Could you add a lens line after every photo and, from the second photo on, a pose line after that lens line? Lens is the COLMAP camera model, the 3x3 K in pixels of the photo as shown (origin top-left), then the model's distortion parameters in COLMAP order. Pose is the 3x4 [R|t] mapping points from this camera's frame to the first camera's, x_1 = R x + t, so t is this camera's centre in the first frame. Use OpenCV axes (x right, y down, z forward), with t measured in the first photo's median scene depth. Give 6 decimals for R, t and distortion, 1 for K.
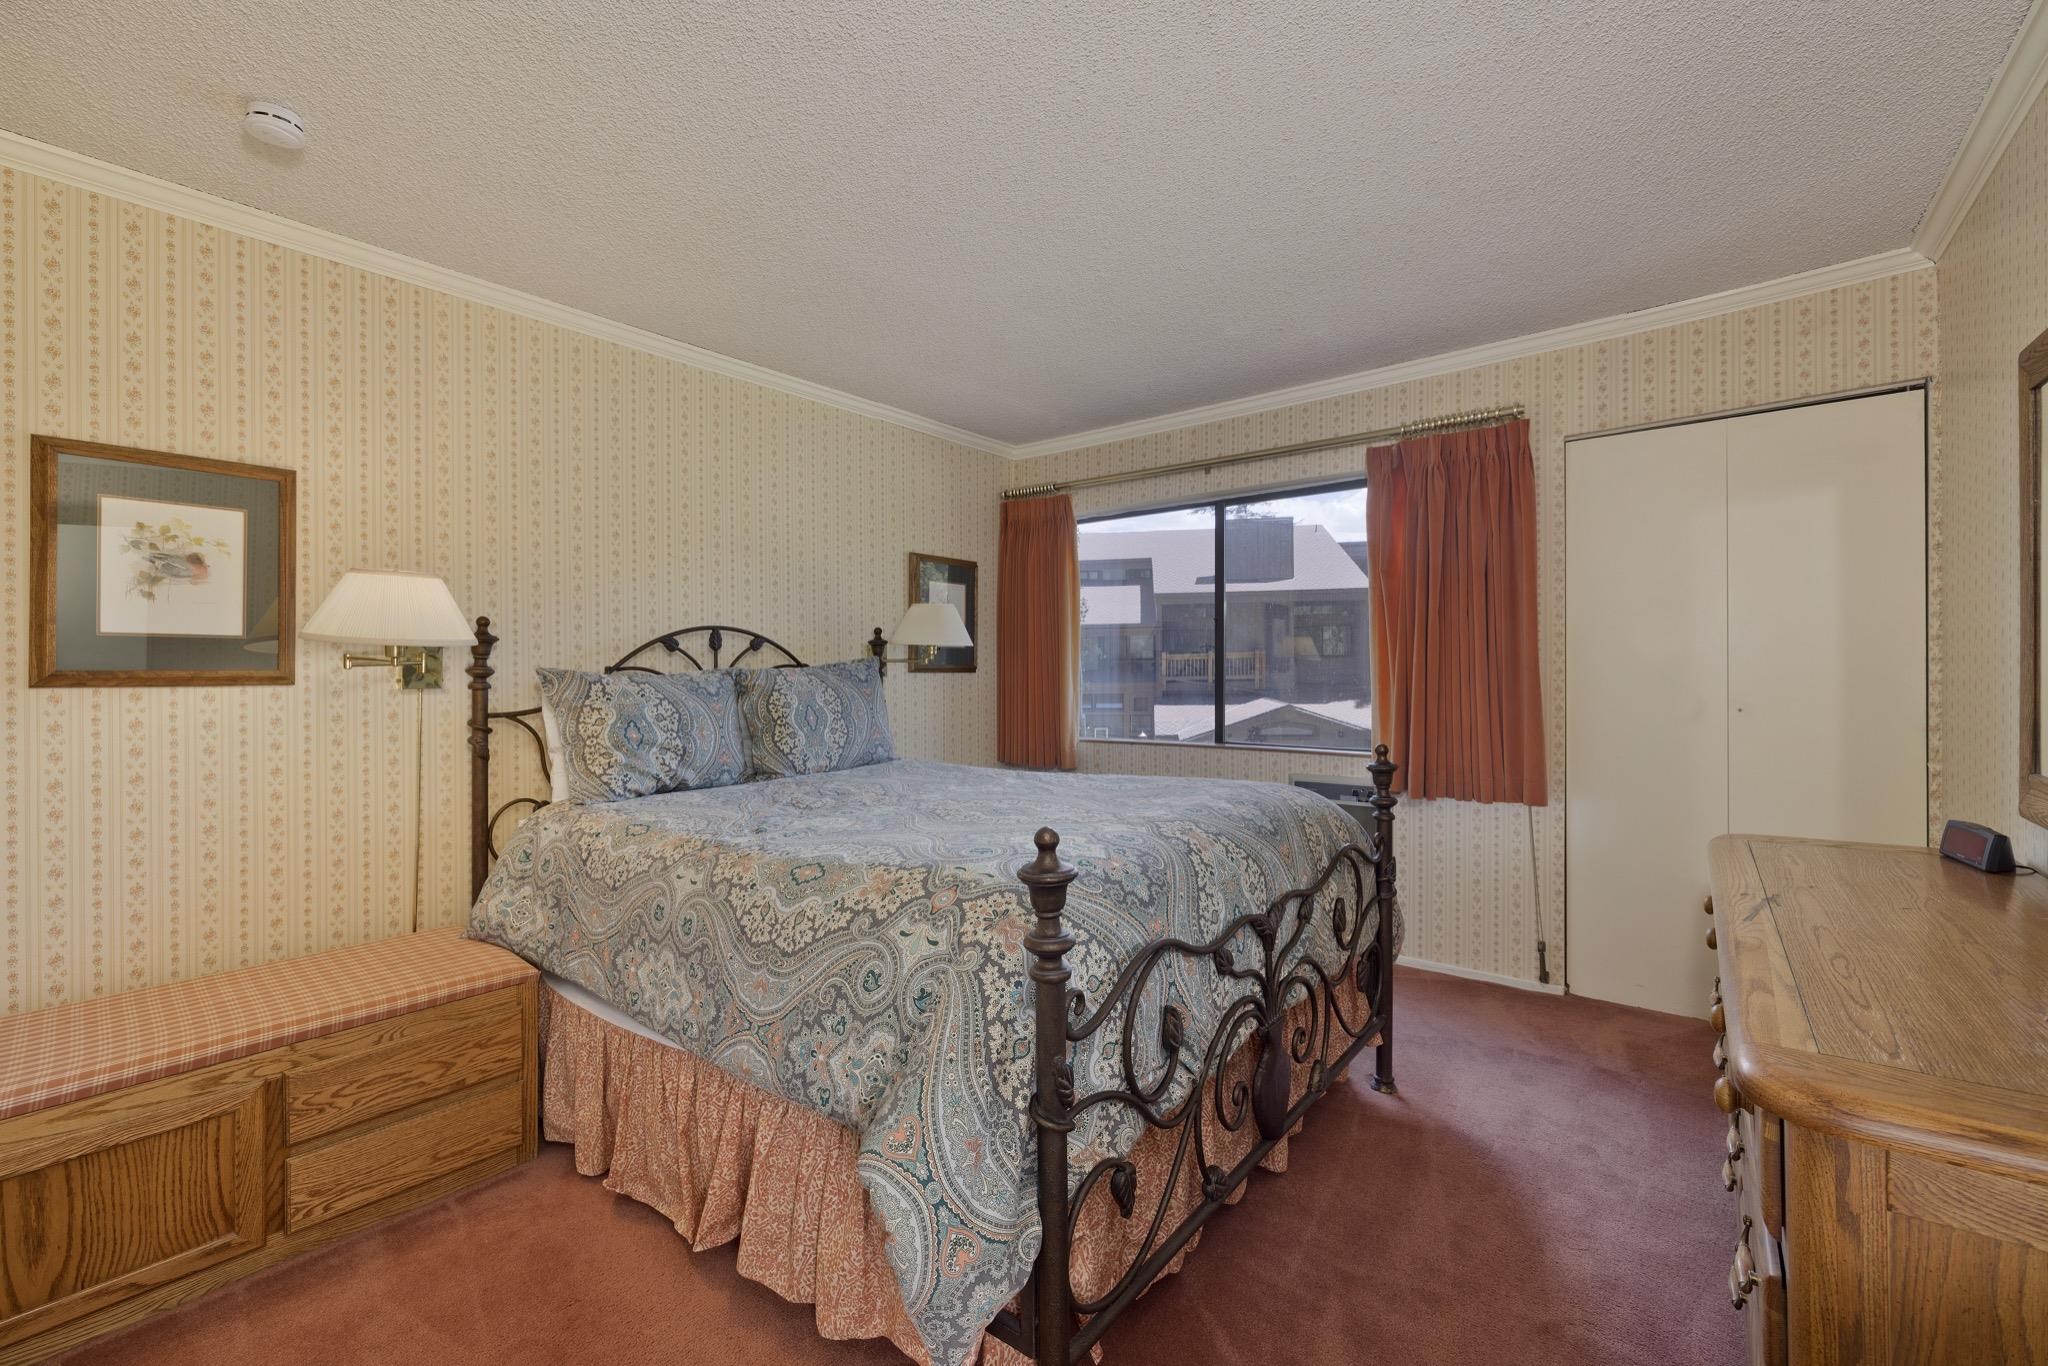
lens RADIAL K [[840.7, 0, 1016.0], [0, 840.7, 669.9], [0, 0, 1]] dist [0.001647, -0.000514]
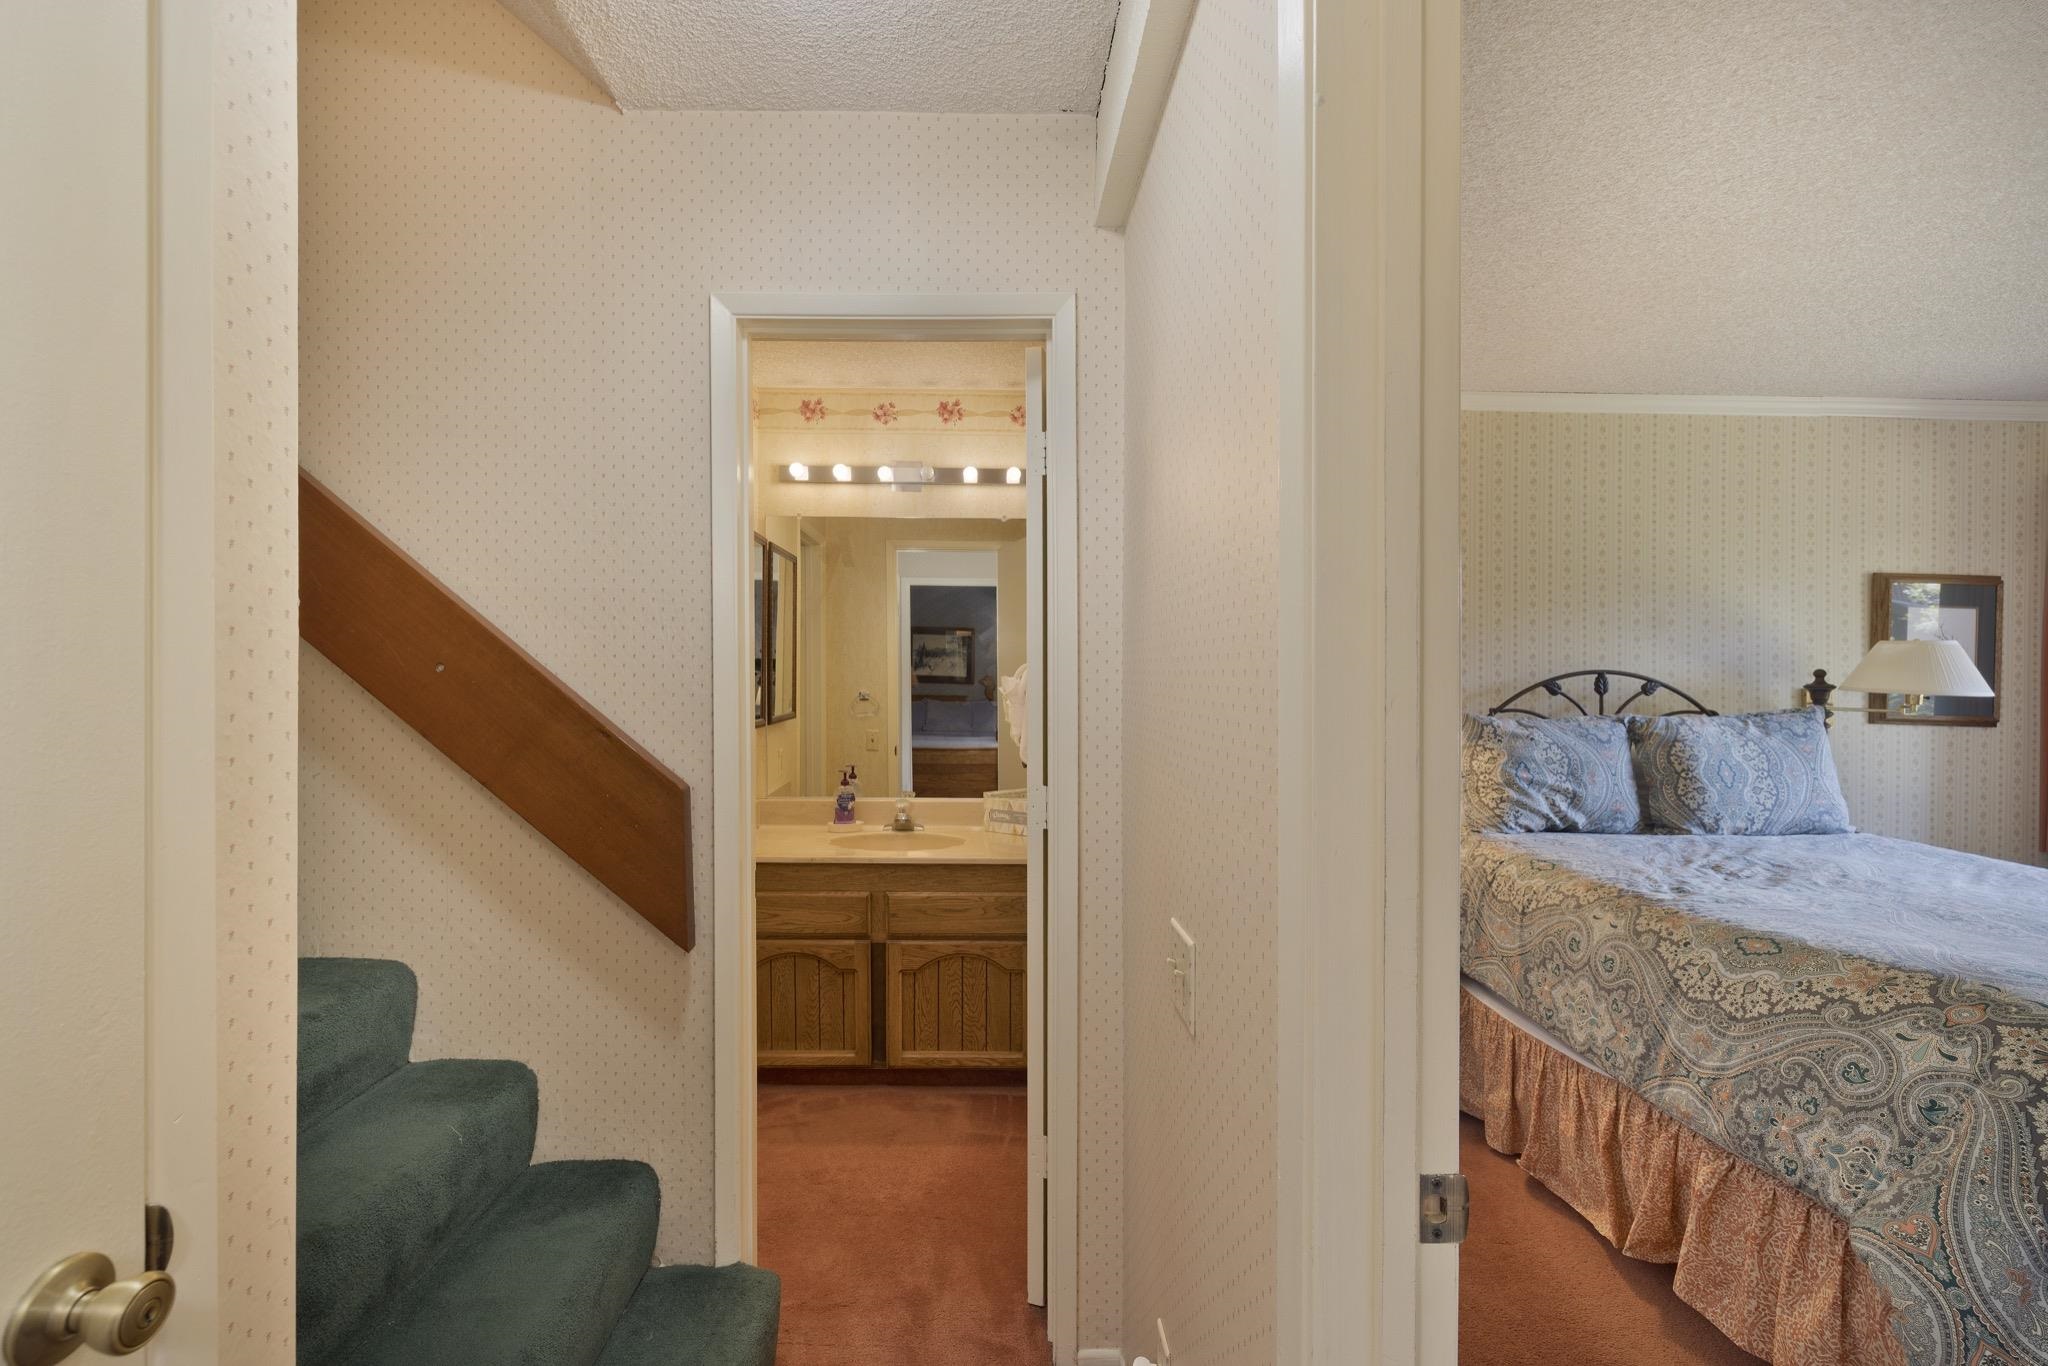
lens RADIAL K [[840.7, 0, 1016.0], [0, 840.7, 669.9], [0, 0, 1]] dist [0.001647, -0.000514]
pose [[0.620301, 0.008080, -0.784323, -0.008336], [-0.018481, 0.999820, -0.004316, -0.073090], [0.784146, 0.017173, 0.620338, -0.349031]]
